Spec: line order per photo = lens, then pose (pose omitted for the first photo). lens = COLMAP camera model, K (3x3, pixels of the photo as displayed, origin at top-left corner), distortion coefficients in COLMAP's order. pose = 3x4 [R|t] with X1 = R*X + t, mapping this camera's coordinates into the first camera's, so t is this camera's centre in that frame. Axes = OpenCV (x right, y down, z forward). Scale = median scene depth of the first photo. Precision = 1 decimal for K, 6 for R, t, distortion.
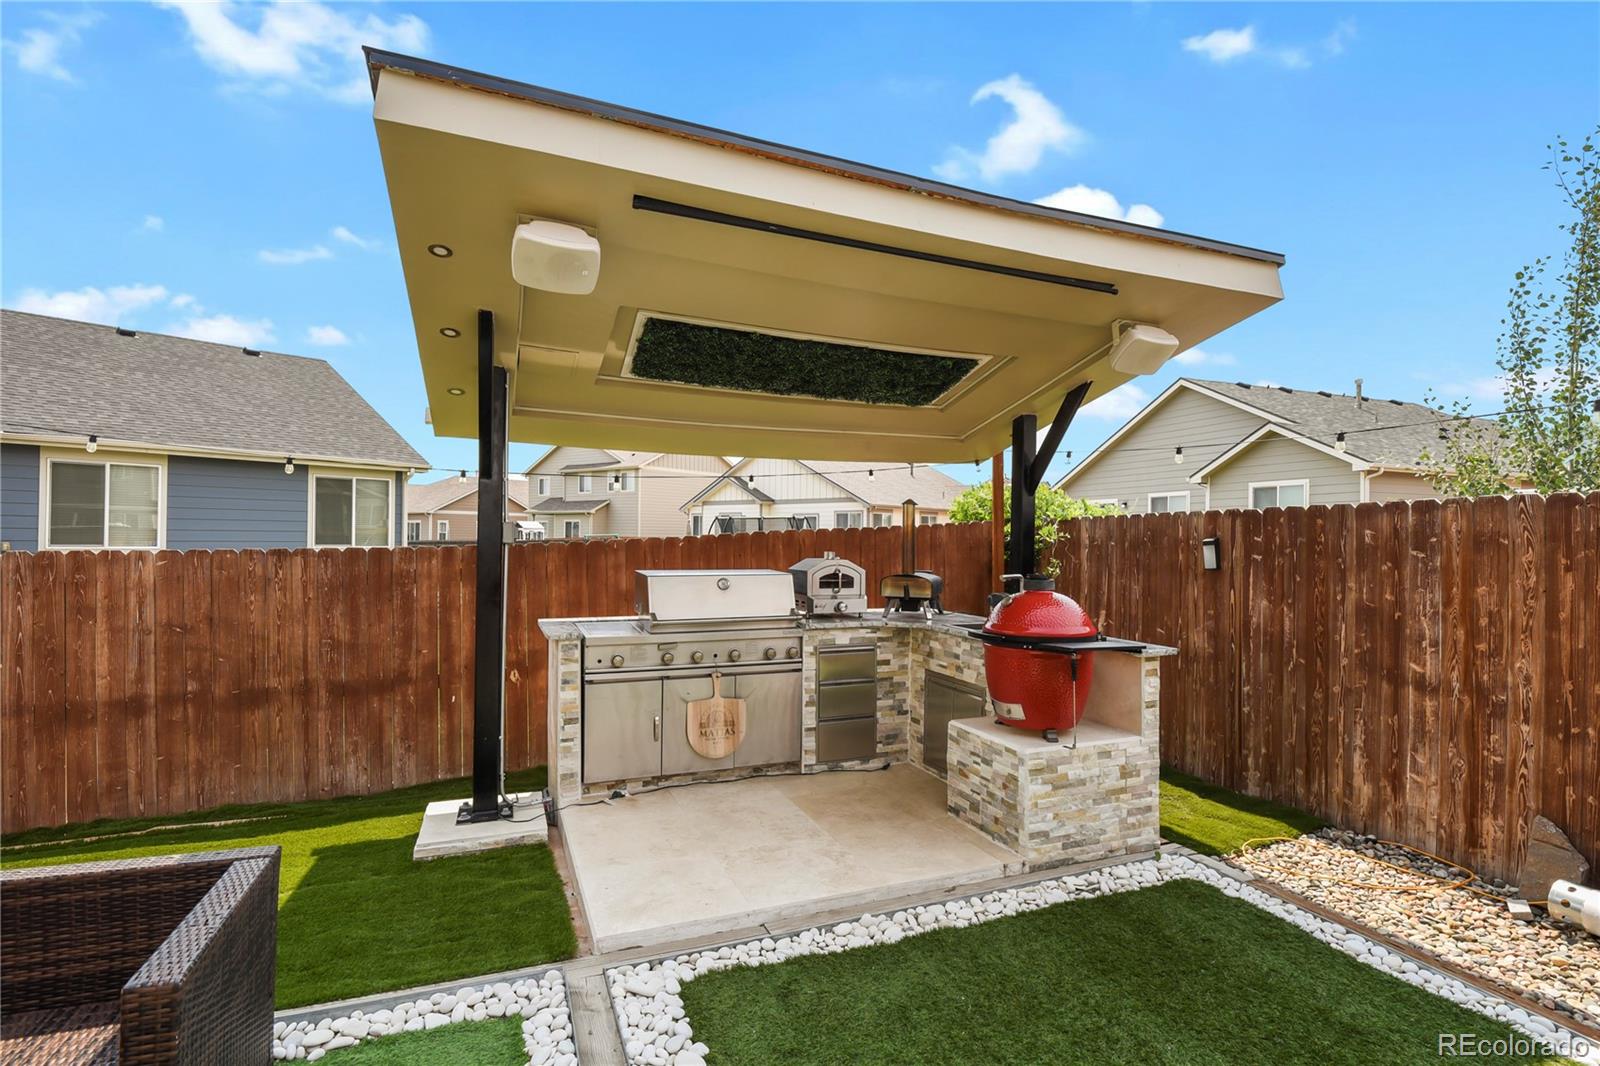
lens RADIAL K [[773.3, 0, 807.6], [0, 773.3, 533.6], [0, 0, 1]] dist [-0.004117, -0.007097]
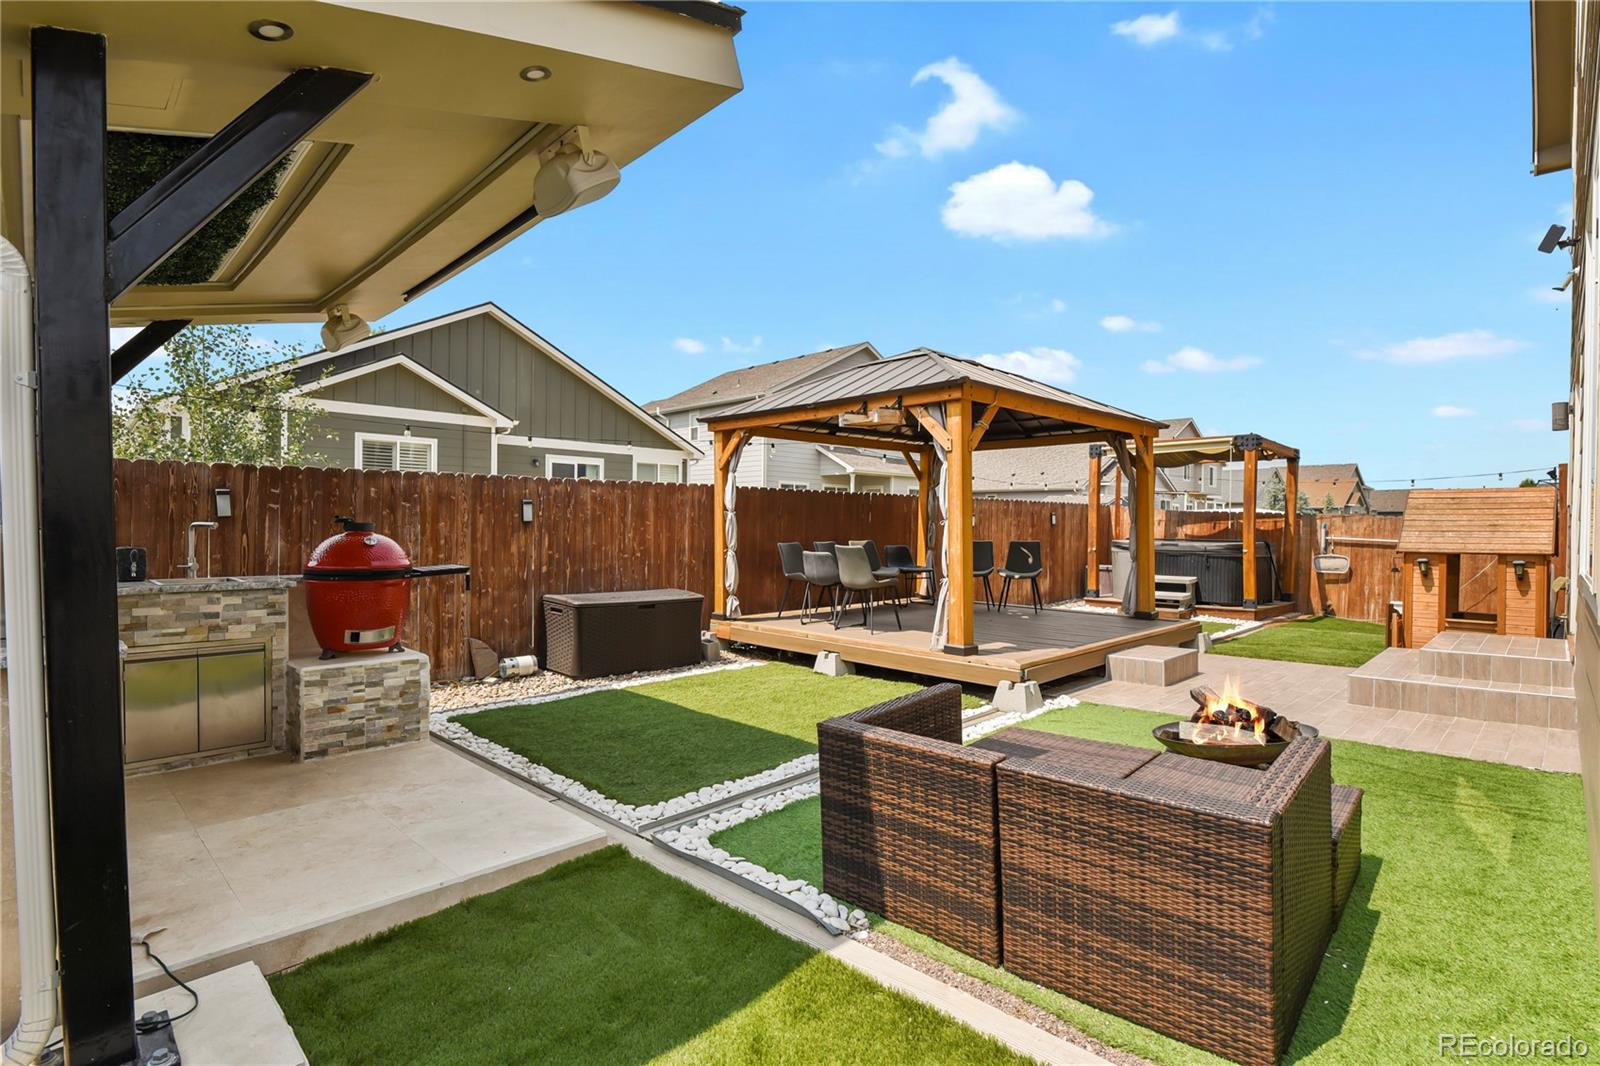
lens RADIAL K [[773.3, 0, 812.5], [0, 773.3, 532.5], [0, 0, 1]] dist [-0.004117, -0.007097]
pose [[-0.411743, -0.017283, 0.911136, -1.040876], [-0.017203, 0.999789, 0.011191, 0.053220], [-0.911138, -0.011067, -0.411953, 0.882580]]
